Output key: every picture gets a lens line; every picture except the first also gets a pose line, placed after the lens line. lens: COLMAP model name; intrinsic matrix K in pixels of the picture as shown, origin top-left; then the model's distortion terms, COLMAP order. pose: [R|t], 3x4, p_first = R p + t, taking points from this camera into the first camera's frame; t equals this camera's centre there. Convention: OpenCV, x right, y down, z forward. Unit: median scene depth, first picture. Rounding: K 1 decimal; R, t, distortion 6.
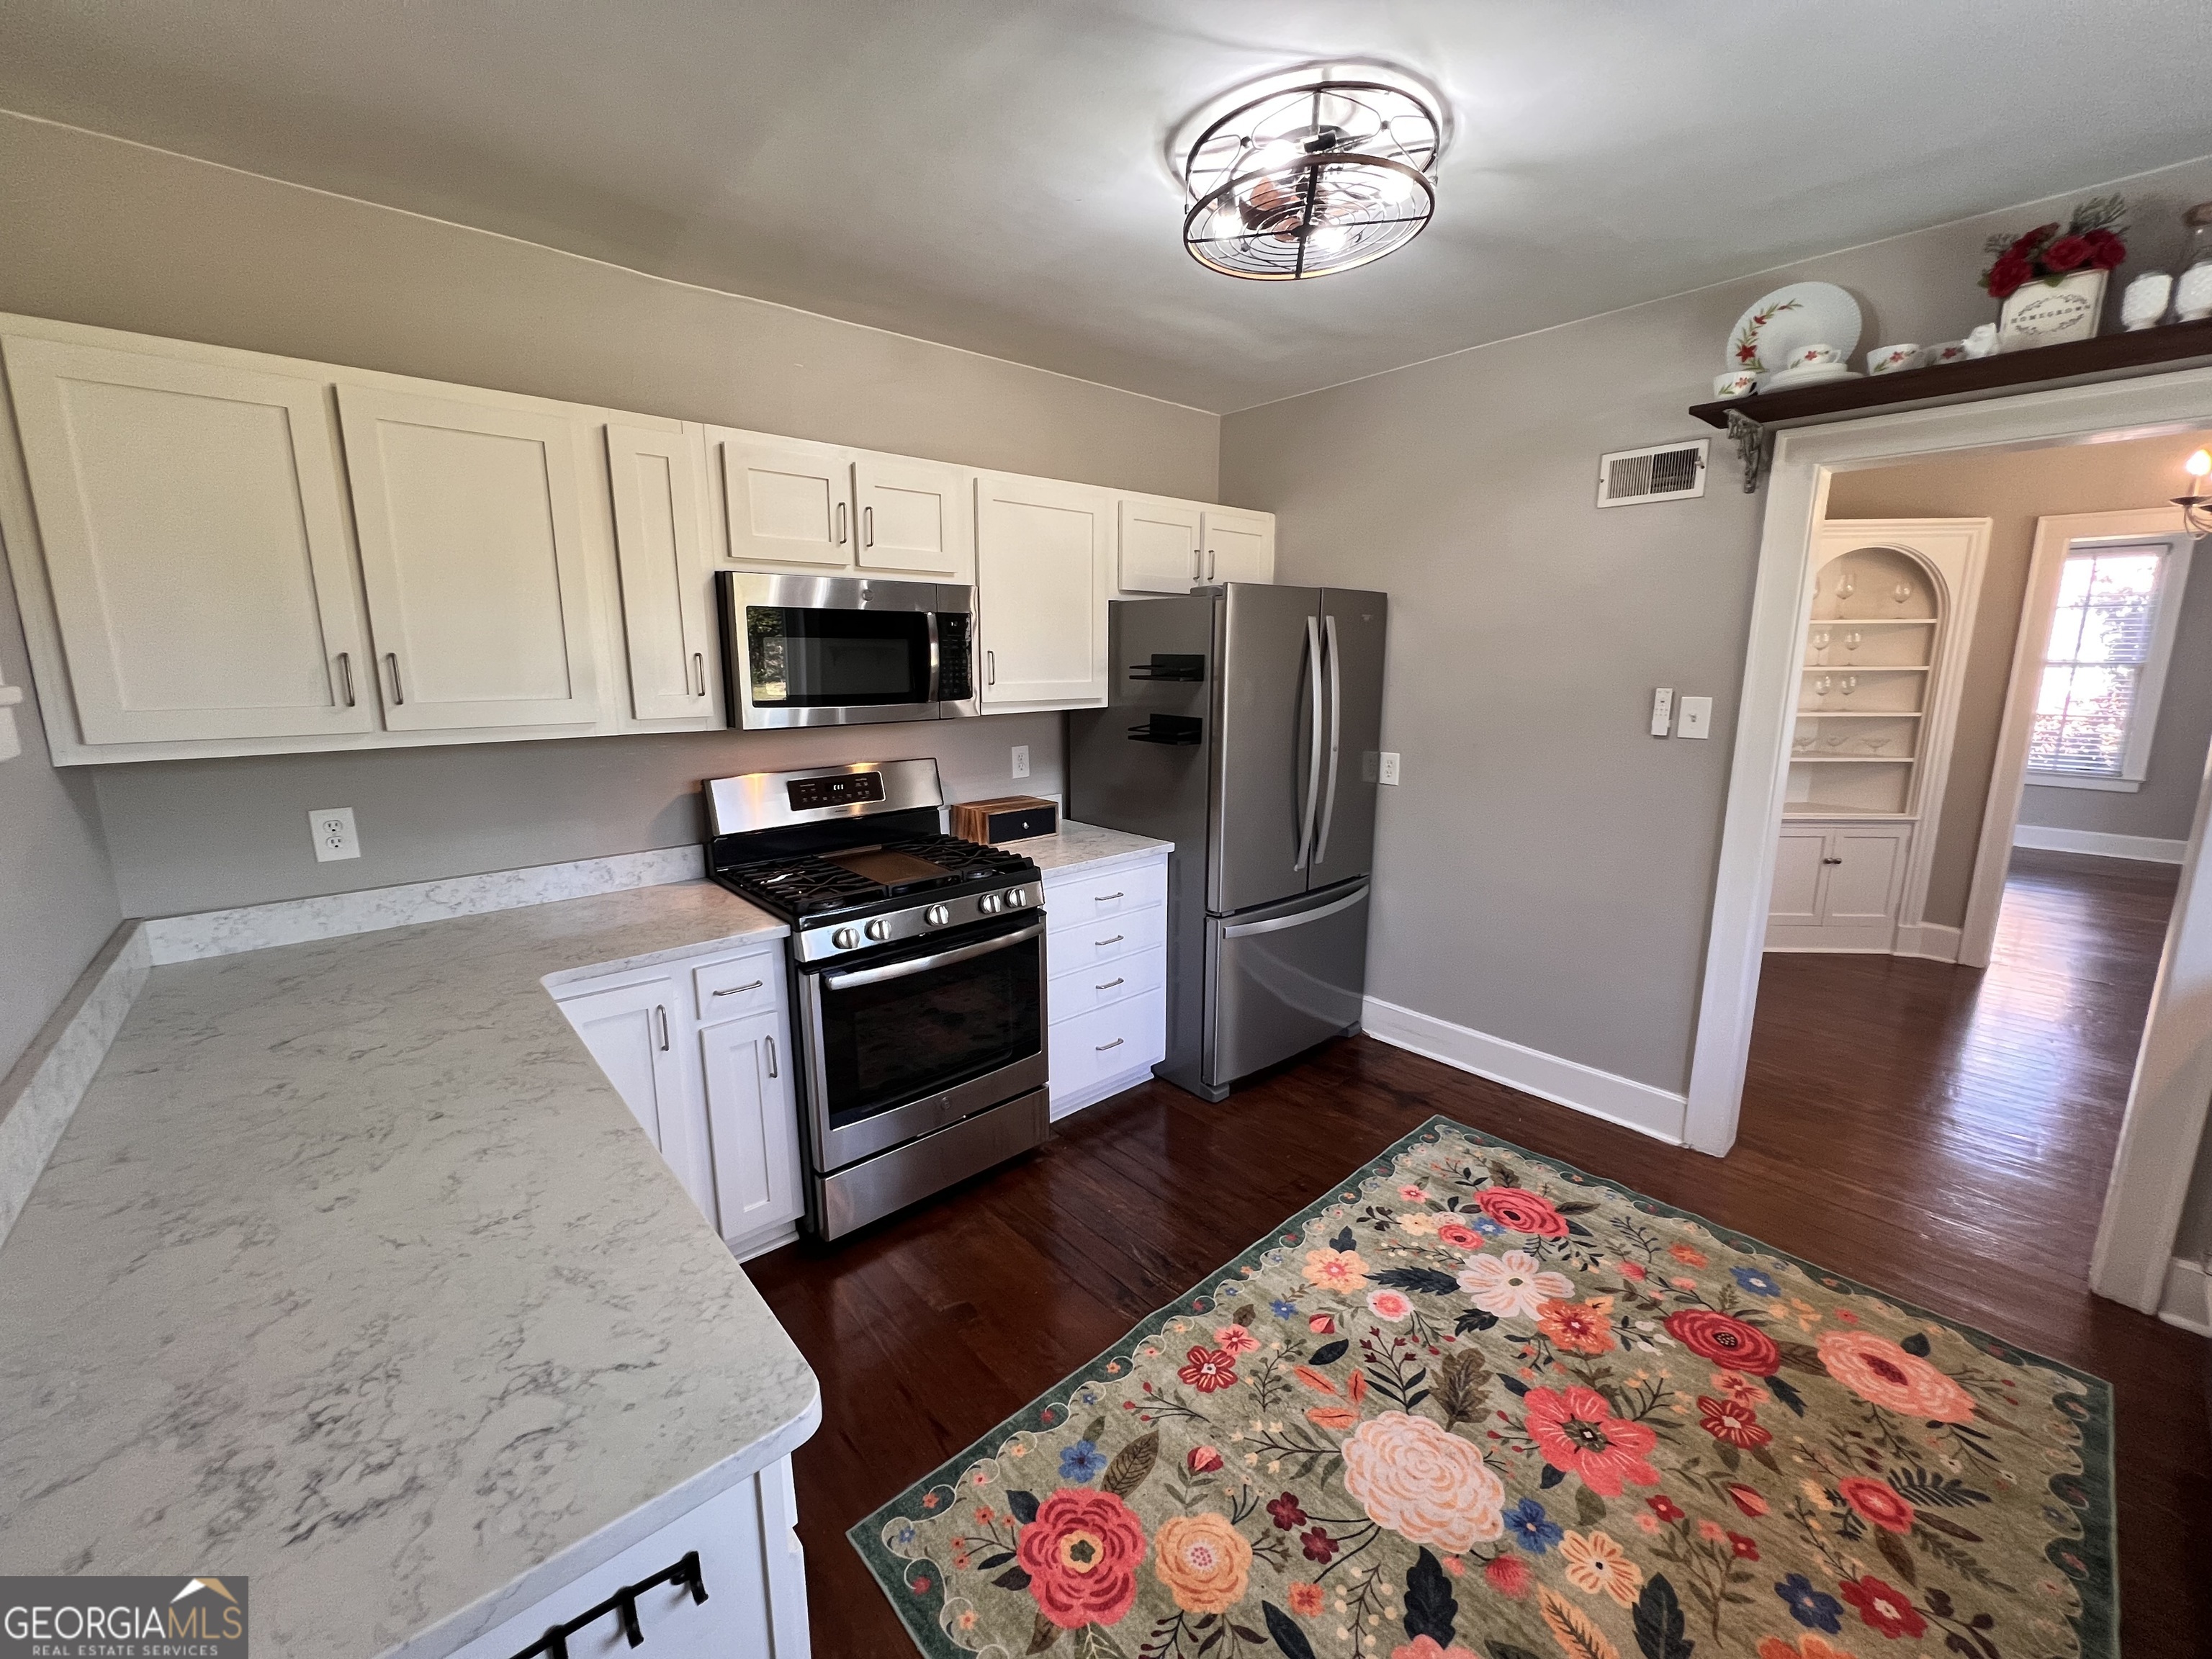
lens RADIAL K [[886.2, 0, 1096.8], [0, 886.2, 824.5], [0, 0, 1]] dist [-0.005056, 0.001093]
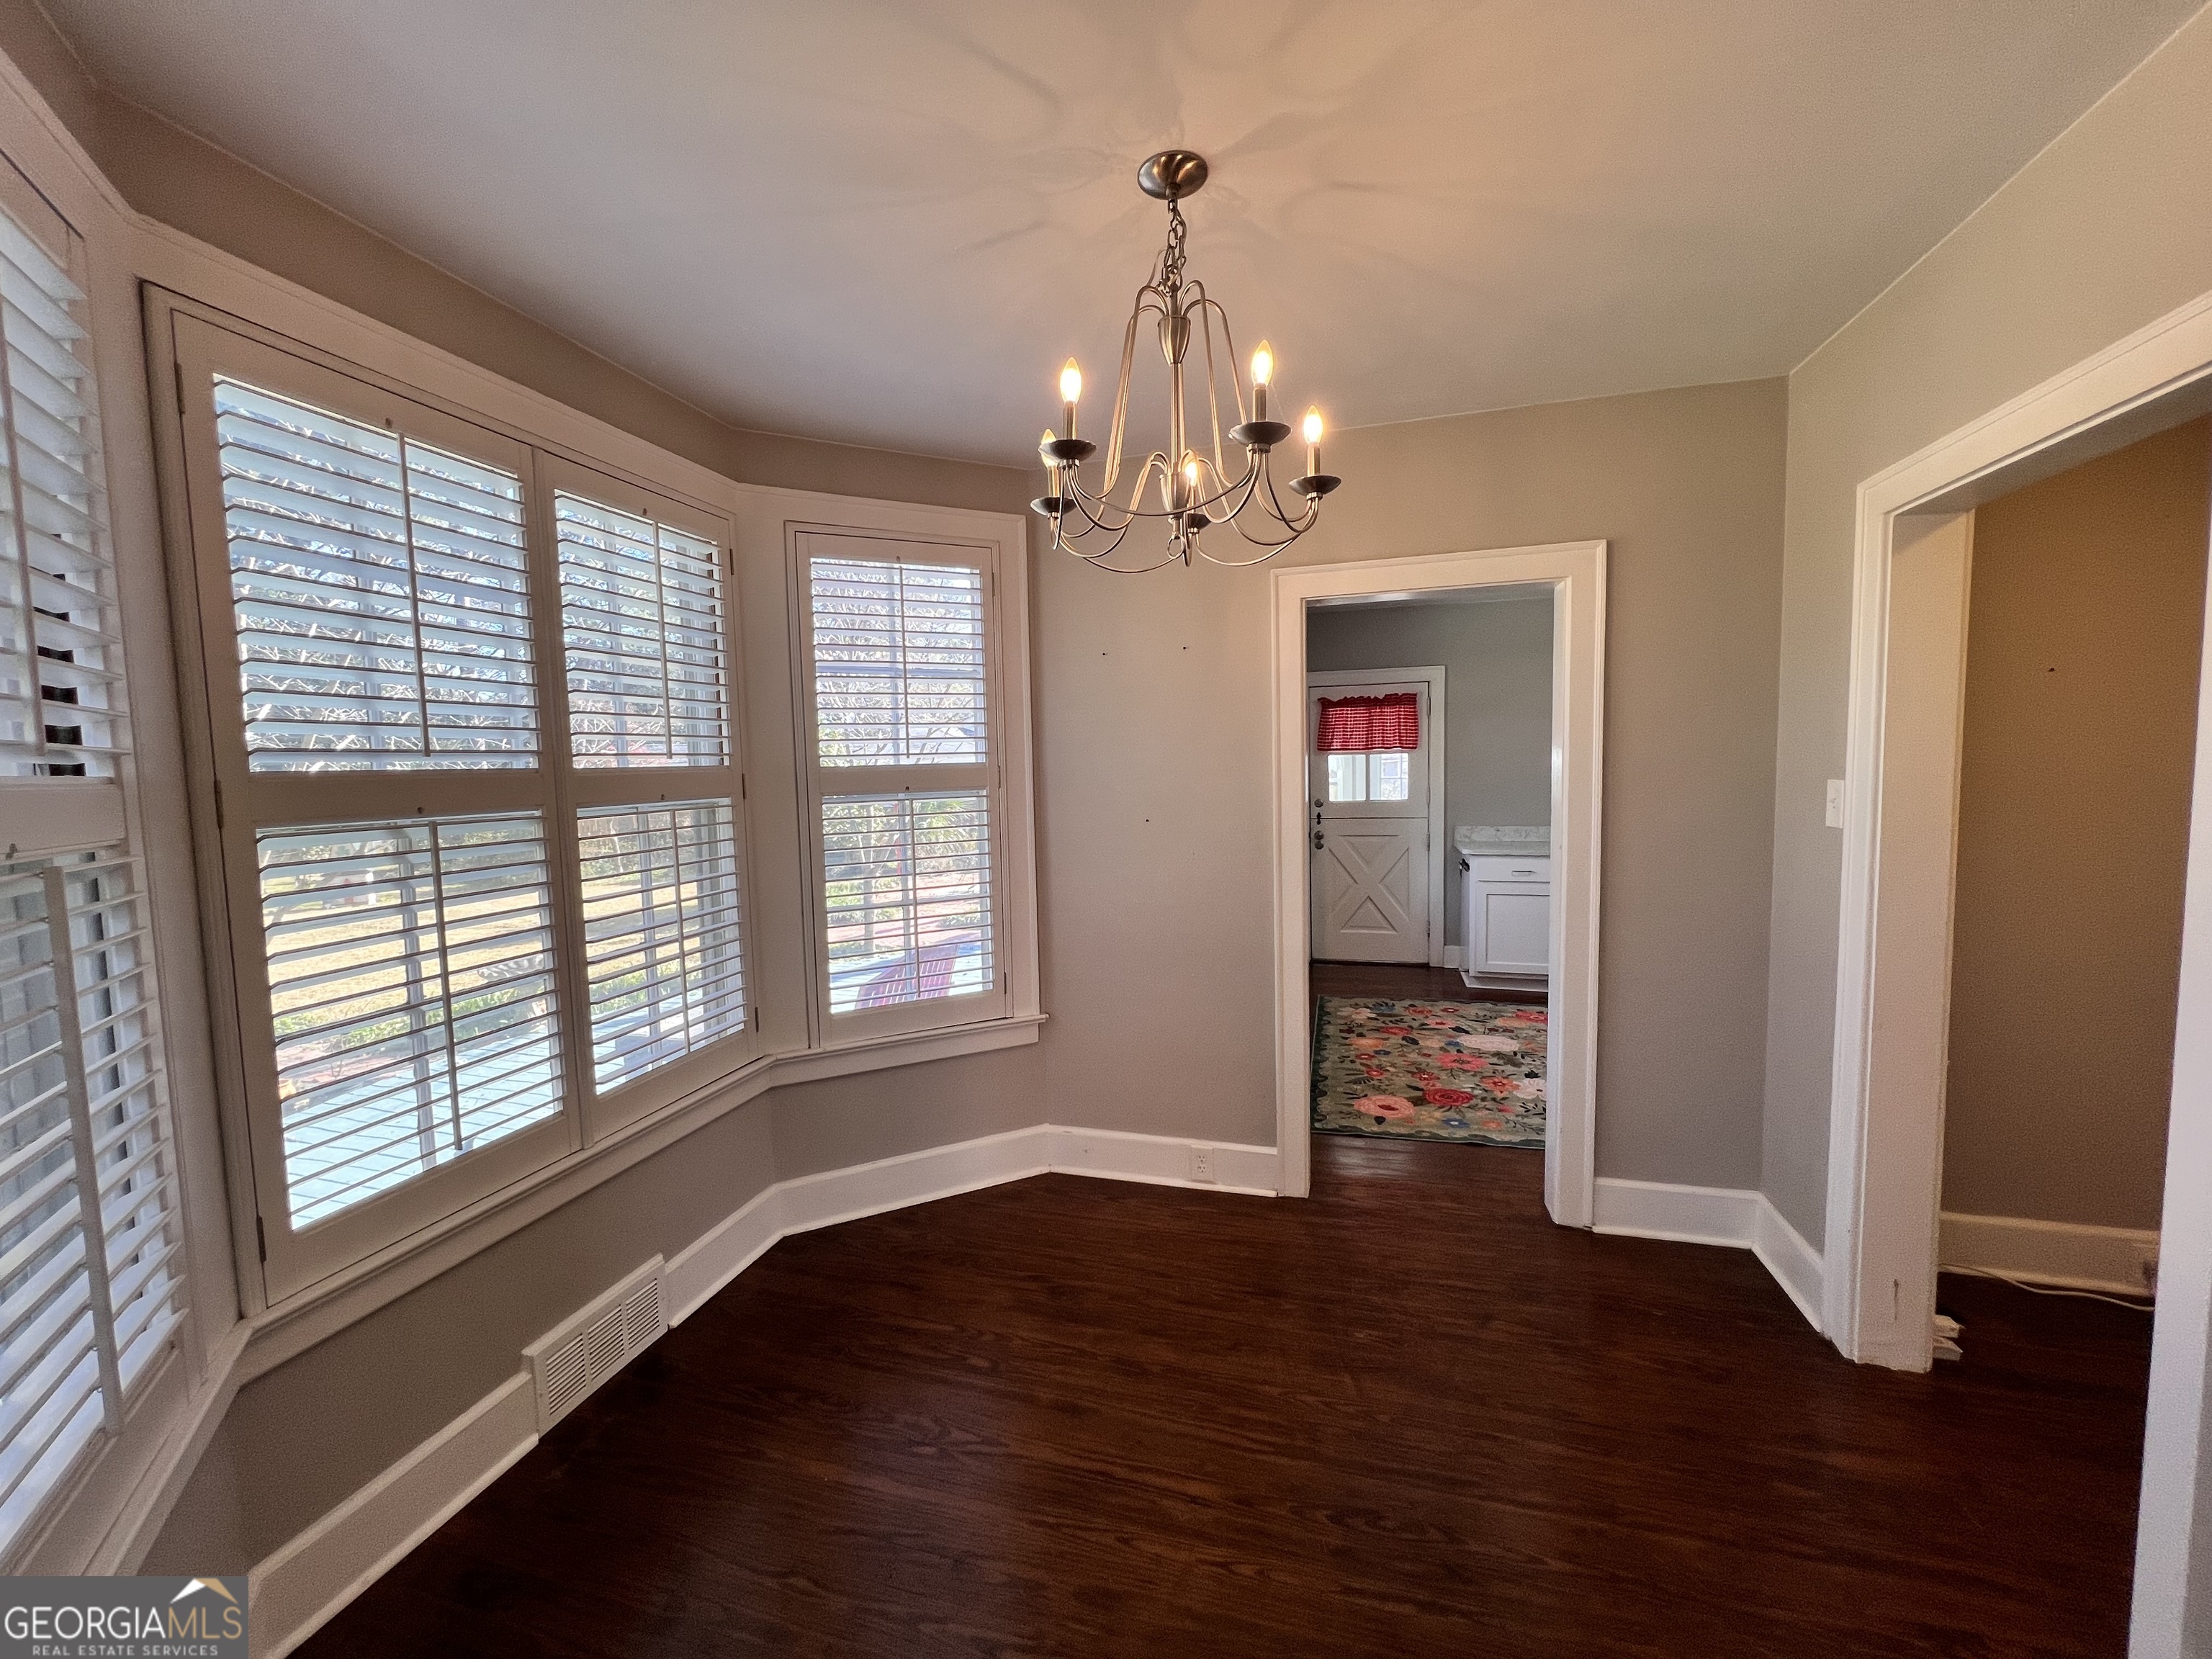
lens RADIAL K [[886.2, 0, 1107.8], [0, 886.2, 820.9], [0, 0, 1]] dist [-0.005056, 0.001093]
pose [[-0.837043, 0.057870, -0.544068, 2.128402], [-0.078848, 0.971253, 0.224613, -0.344215], [0.541426, 0.230909, -0.808417, 1.831448]]
